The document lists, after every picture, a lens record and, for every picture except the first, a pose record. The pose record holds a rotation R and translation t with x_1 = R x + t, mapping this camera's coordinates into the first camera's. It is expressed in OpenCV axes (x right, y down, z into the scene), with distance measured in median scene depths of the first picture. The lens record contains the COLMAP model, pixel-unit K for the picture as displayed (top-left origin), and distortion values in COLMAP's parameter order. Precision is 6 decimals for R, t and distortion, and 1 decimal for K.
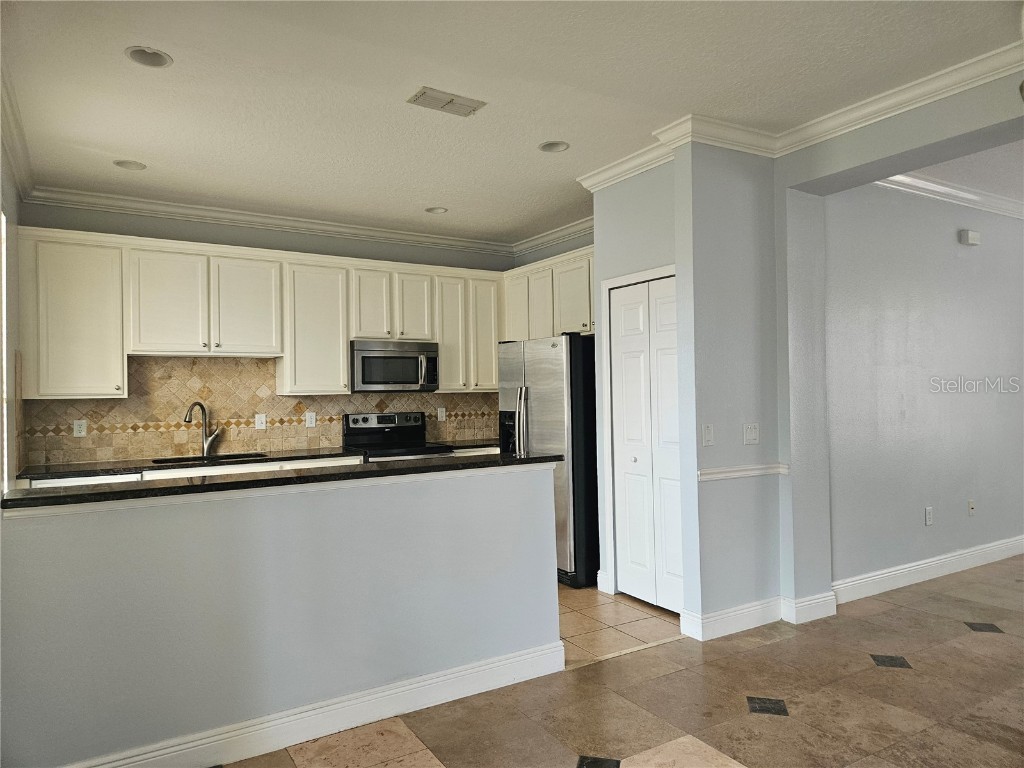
lens RADIAL K [[680.3, 0, 512.3], [0, 680.3, 381.3], [0, 0, 1]] dist [0.069791, -0.058706]
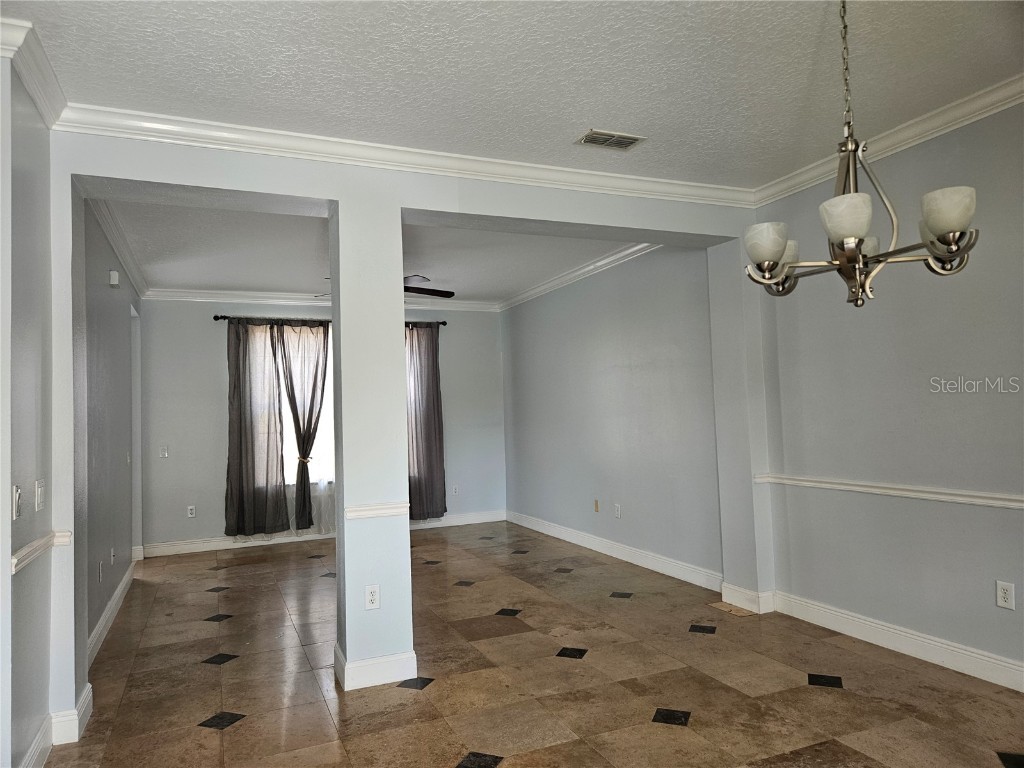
lens RADIAL K [[680.3, 0, 512.3], [0, 680.3, 389.1], [0, 0, 1]] dist [0.069791, -0.058706]
pose [[0.132212, 0.047781, 0.990069, -0.308506], [0.010261, 0.998718, -0.049568, 0.006120], [-0.991168, 0.016712, 0.131552, 0.422140]]
